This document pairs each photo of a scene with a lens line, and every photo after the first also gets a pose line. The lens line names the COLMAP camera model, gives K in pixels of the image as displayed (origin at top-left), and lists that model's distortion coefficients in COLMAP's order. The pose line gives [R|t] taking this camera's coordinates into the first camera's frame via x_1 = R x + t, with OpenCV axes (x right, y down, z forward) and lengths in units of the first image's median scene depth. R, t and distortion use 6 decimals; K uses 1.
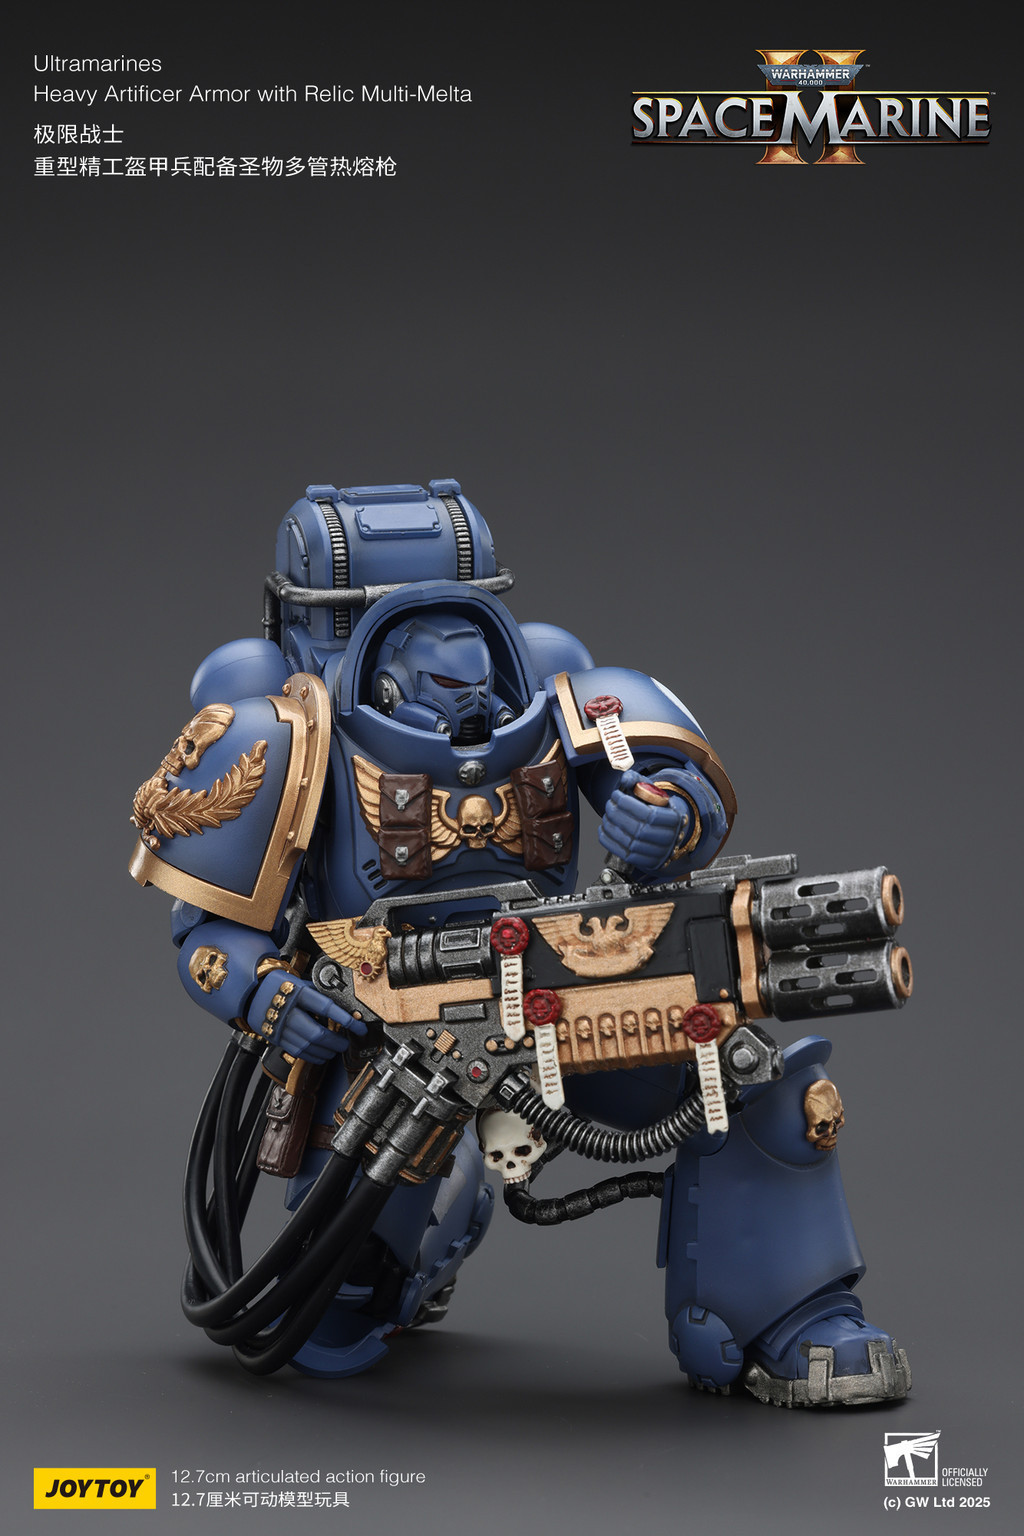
lens RADIAL K [[4454.8, 0, 512.0], [0, 4454.8, 768.0], [0, 0, 1]] dist [-0.068225, -0.243888]
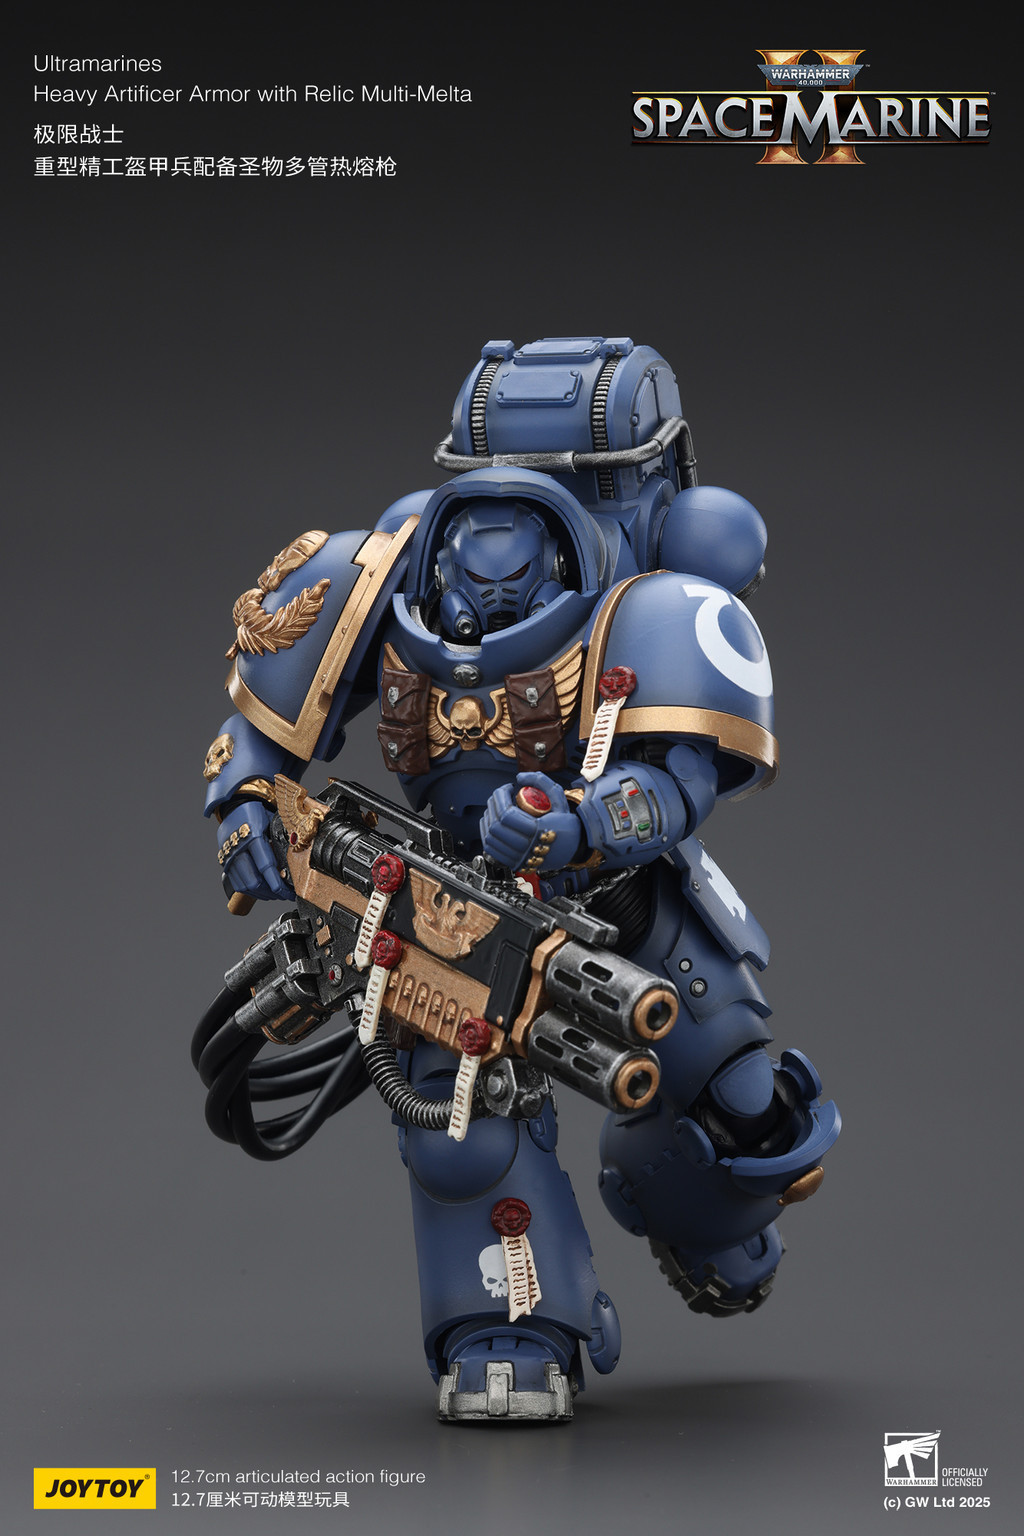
lens RADIAL K [[4454.8, 0, 512.0], [0, 4454.8, 768.0], [0, 0, 1]] dist [-0.068225, -0.243888]
pose [[0.787399, 0.428380, -0.443276, 0.464469], [-0.339758, 0.901588, 0.267773, -0.267234], [0.514361, -0.060238, 0.855456, 0.143484]]
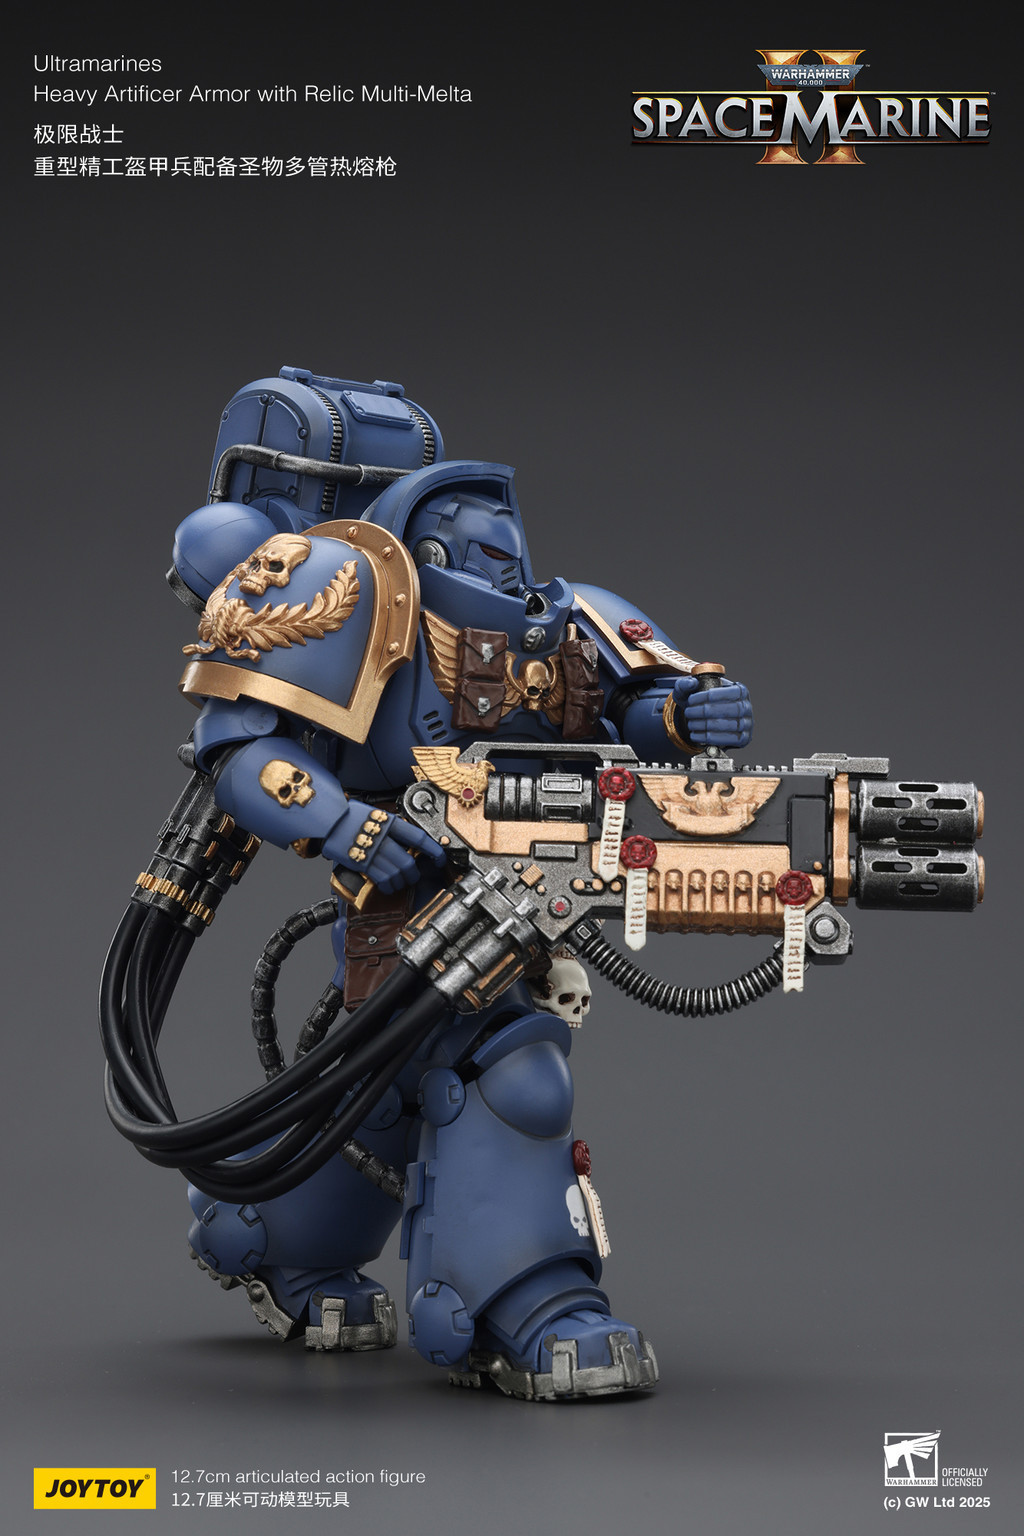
lens RADIAL K [[4454.8, 0, 512.0], [0, 4454.8, 768.0], [0, 0, 1]] dist [-0.068225, -0.243888]
pose [[0.930013, 0.236883, 0.281002, -0.320667], [-0.148520, 0.941599, -0.302215, 0.356379], [-0.336180, 0.239329, 0.910881, 0.048949]]
